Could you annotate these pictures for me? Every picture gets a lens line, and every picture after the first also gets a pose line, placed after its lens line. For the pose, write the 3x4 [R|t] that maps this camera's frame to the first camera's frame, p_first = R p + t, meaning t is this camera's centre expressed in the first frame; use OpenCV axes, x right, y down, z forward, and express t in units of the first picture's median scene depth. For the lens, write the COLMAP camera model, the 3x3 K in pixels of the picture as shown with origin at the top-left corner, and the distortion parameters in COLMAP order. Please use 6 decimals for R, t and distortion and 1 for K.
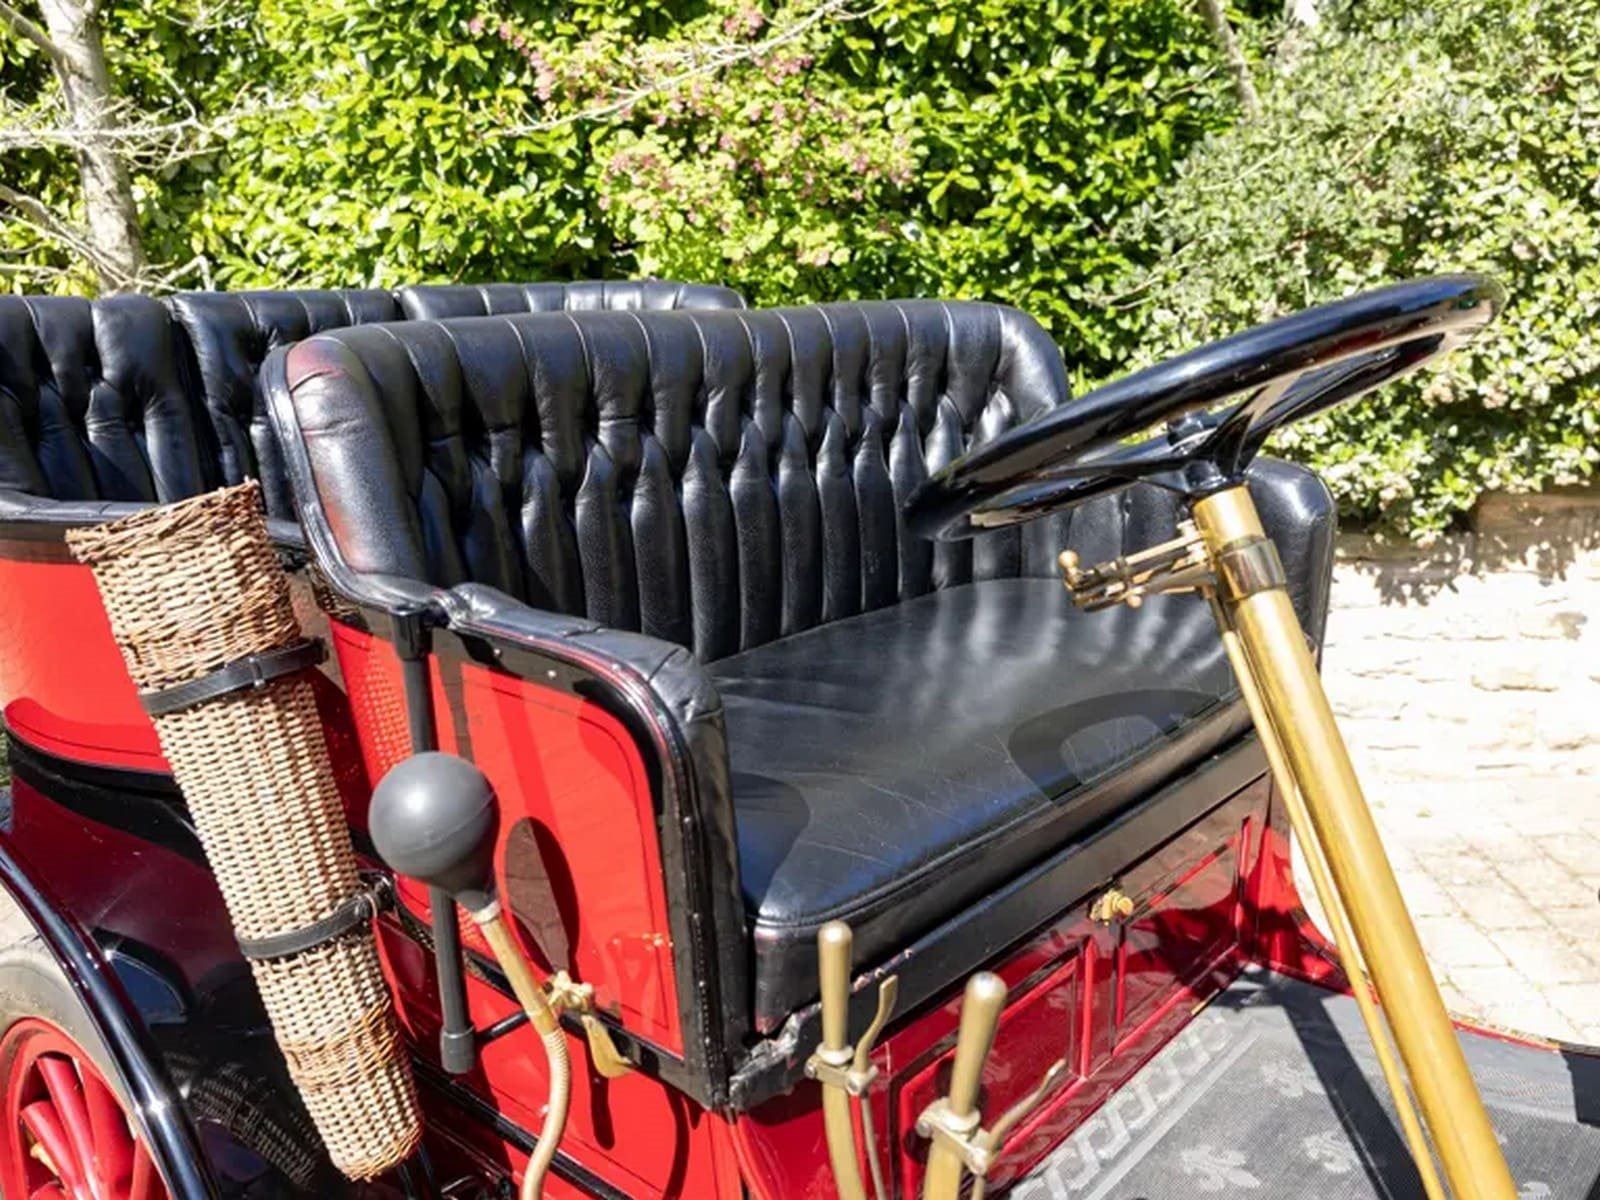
lens RADIAL K [[1362.4, 0, 799.1], [0, 1362.4, 616.4], [0, 0, 1]] dist [-0.017073, 0.004475]
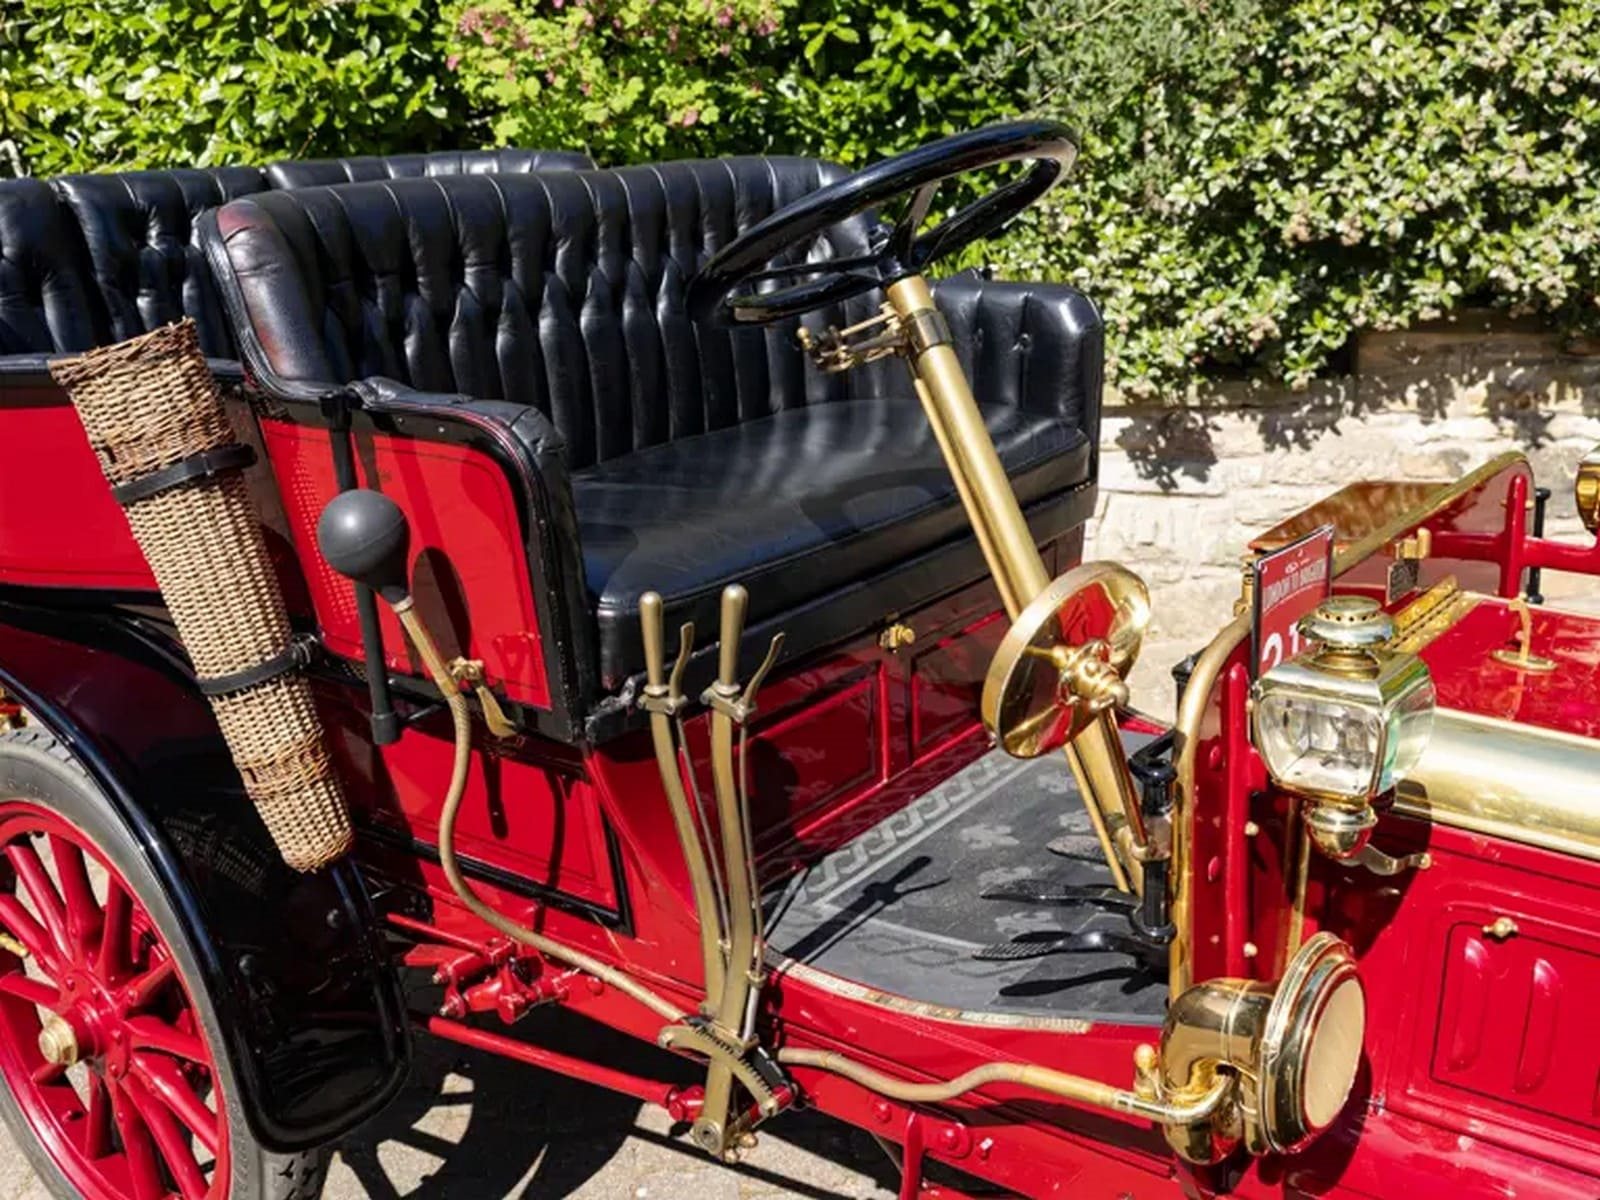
lens RADIAL K [[1603.1, 0, 800.0], [0, 1603.1, 600.0], [0, 0, 1]] dist [0.002412, 0.000933]
pose [[0.997395, -0.050399, 0.051601, 0.025629], [0.048528, 0.998140, 0.036897, 0.047181], [-0.053365, -0.034297, 0.997986, -0.185608]]
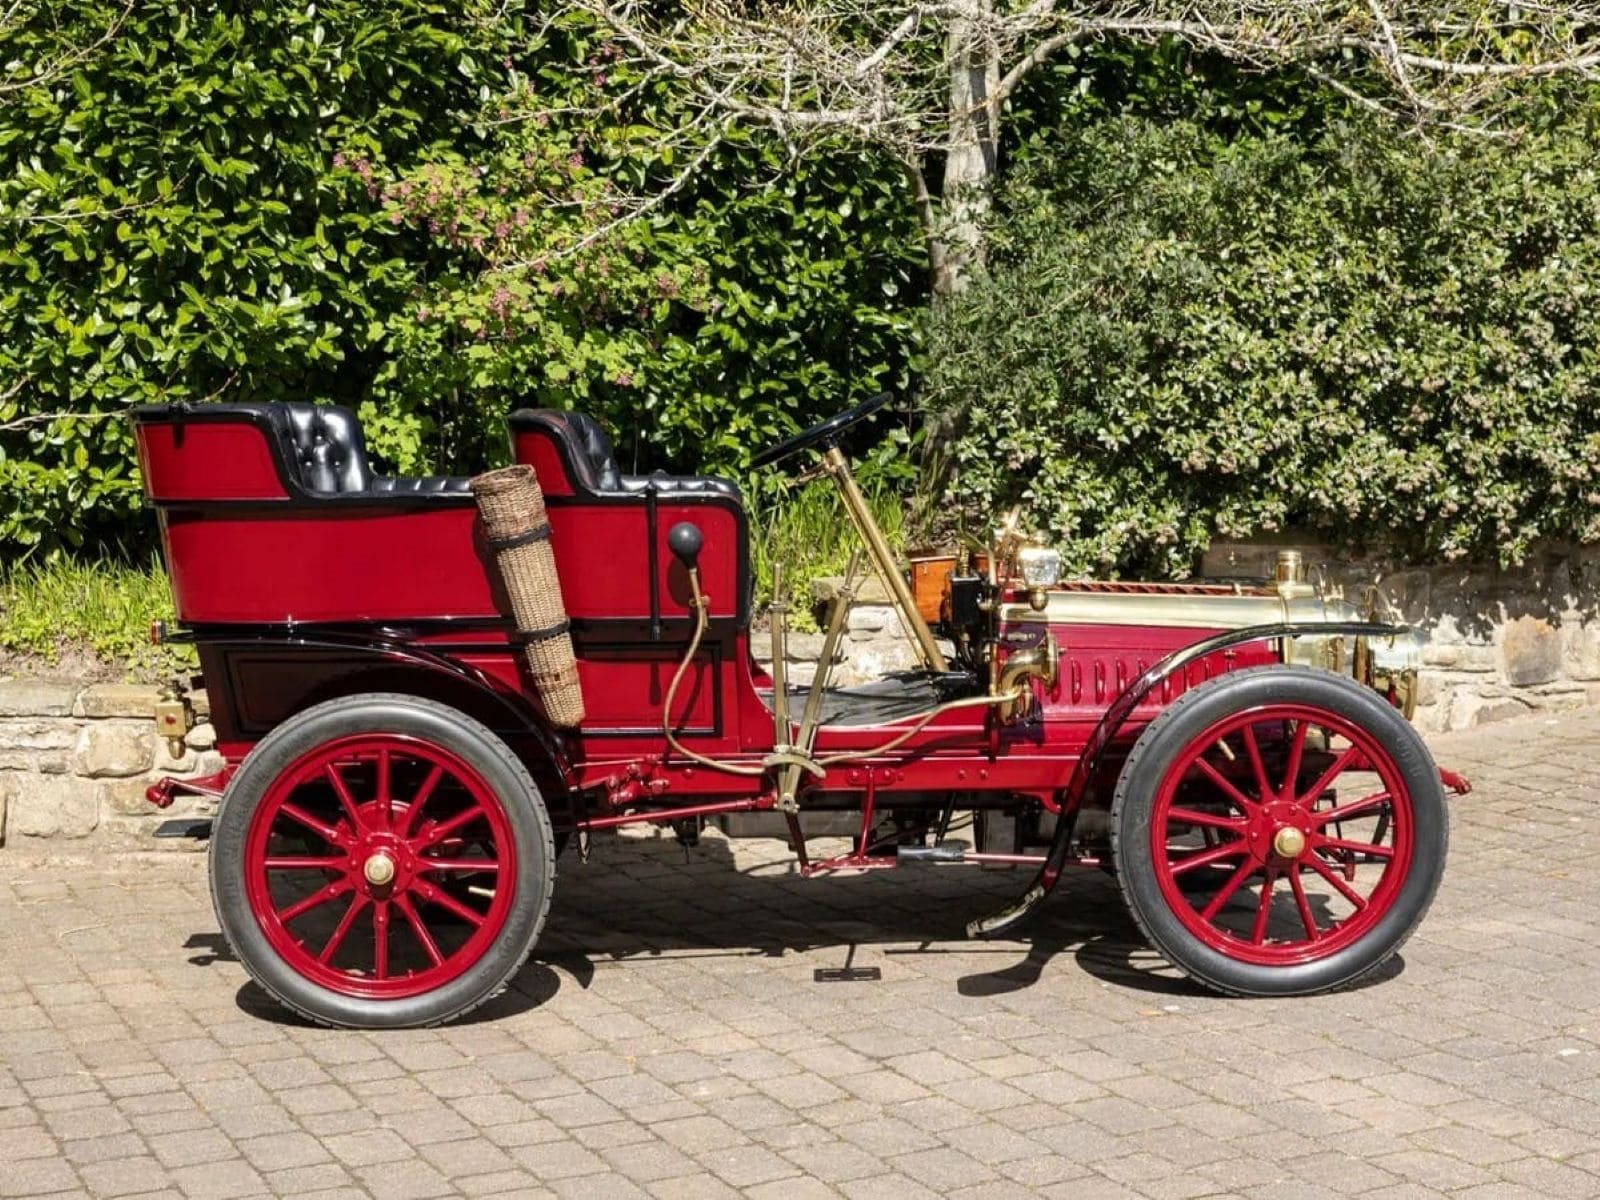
lens RADIAL K [[2429.0, 0, 798.8], [0, 2429.0, 625.5], [0, 0, 1]] dist [-0.016102, 0.062749]
pose [[0.895985, -0.047957, 0.441487, -1.006521], [0.113330, 0.985927, -0.122903, 0.261311], [-0.429379, 0.160153, 0.888811, -1.022963]]
